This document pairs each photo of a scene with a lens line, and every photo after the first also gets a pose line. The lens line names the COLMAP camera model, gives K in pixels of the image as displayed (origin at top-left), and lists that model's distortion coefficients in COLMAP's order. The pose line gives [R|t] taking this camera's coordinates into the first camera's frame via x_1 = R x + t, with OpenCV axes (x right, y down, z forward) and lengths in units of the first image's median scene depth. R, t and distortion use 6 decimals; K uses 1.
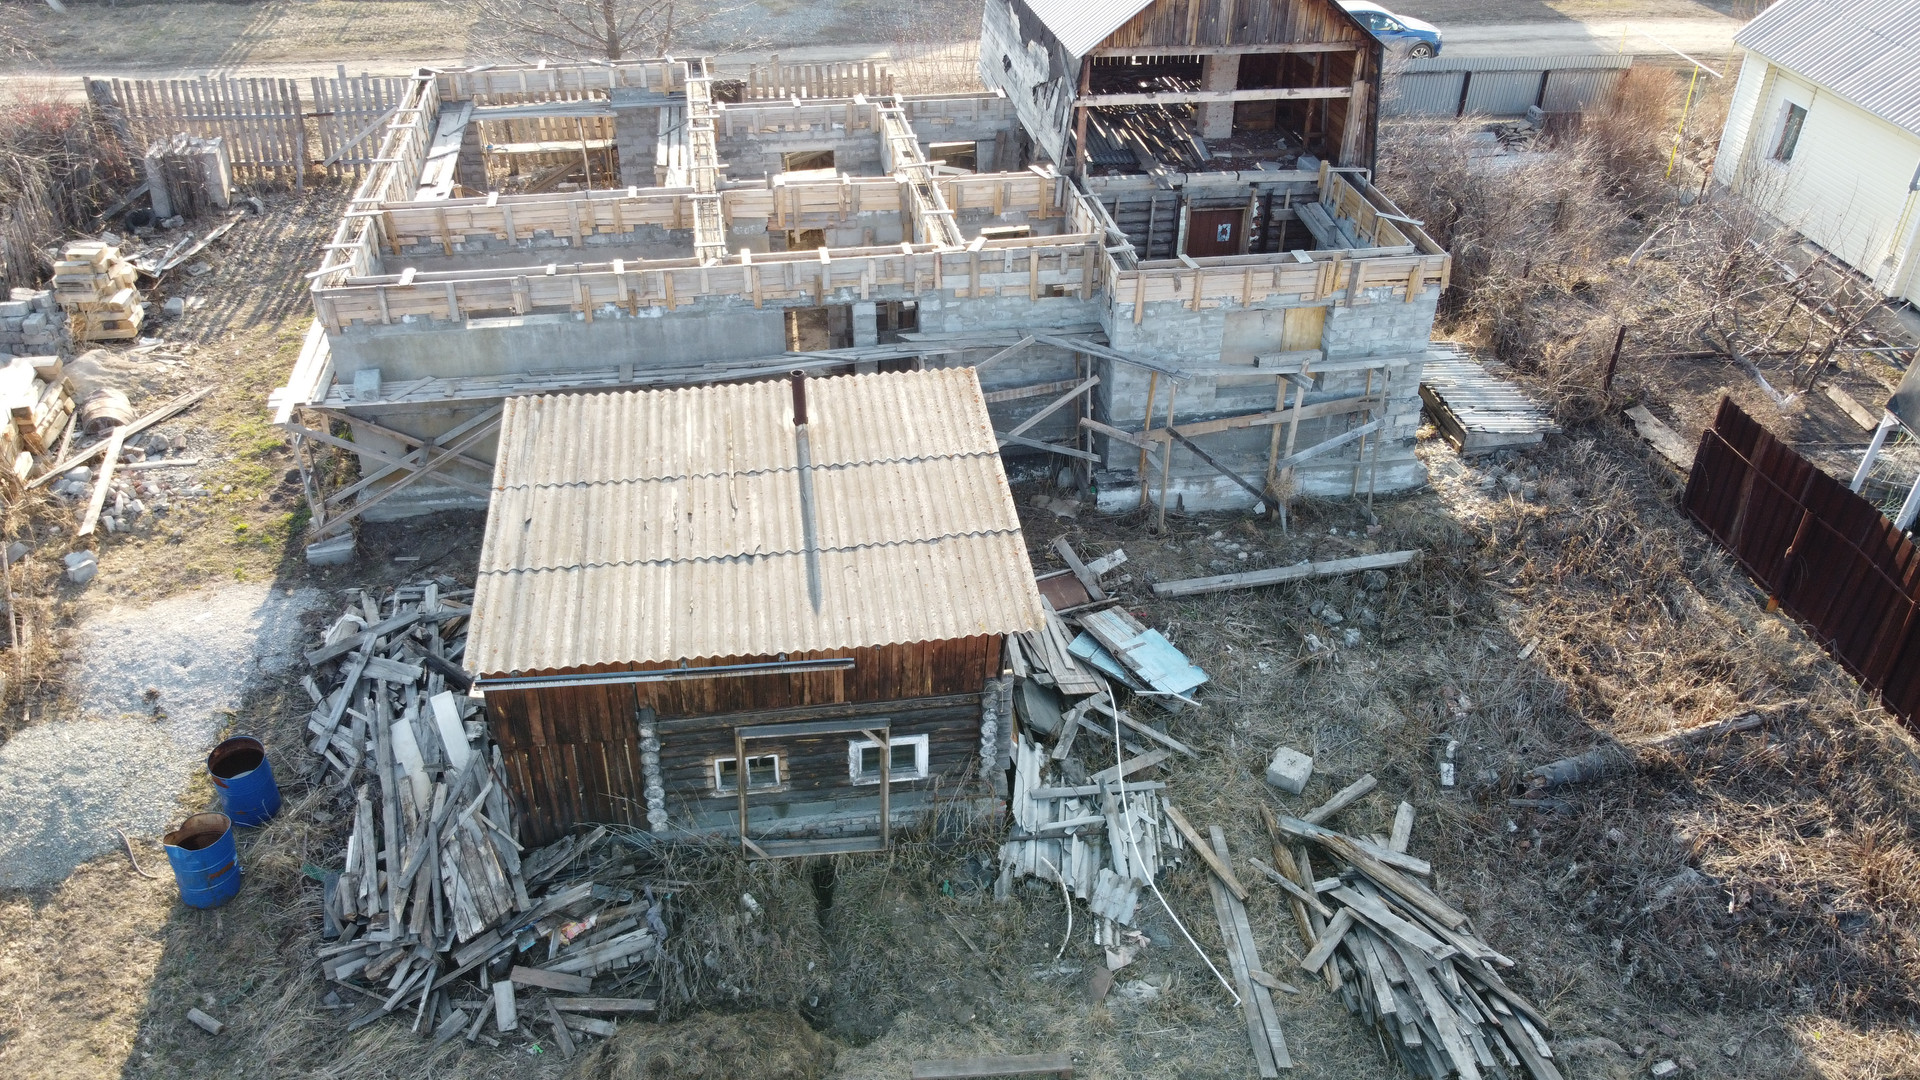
lens RADIAL K [[1457.0, 0, 962.0], [0, 1457.0, 539.1], [0, 0, 1]] dist [-0.001253, -0.002504]
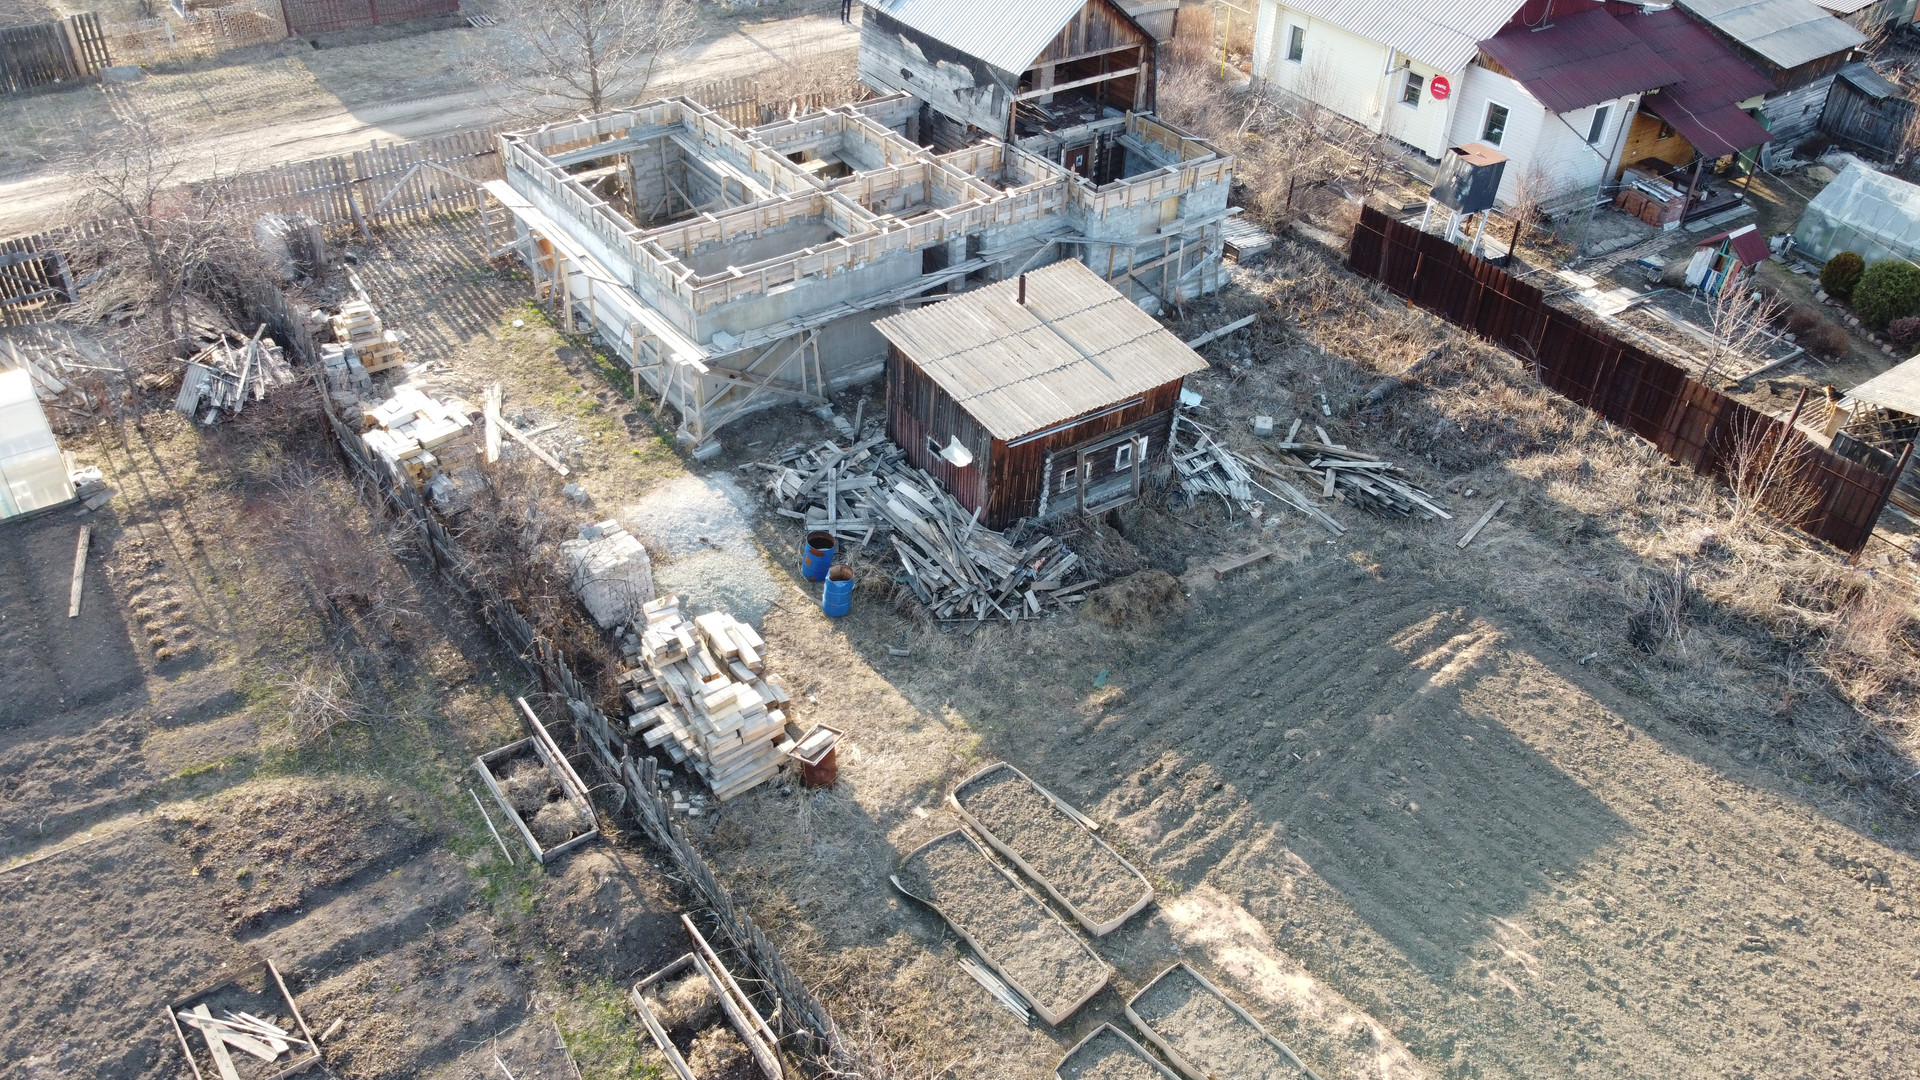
lens RADIAL K [[1457.0, 0, 961.9], [0, 1457.0, 538.1], [0, 0, 1]] dist [-0.001253, -0.002504]
pose [[0.891763, -0.259282, 0.370853, -0.802880], [0.233290, 0.965680, 0.114180, -0.016071], [-0.387731, -0.015305, 0.921646, -0.597149]]
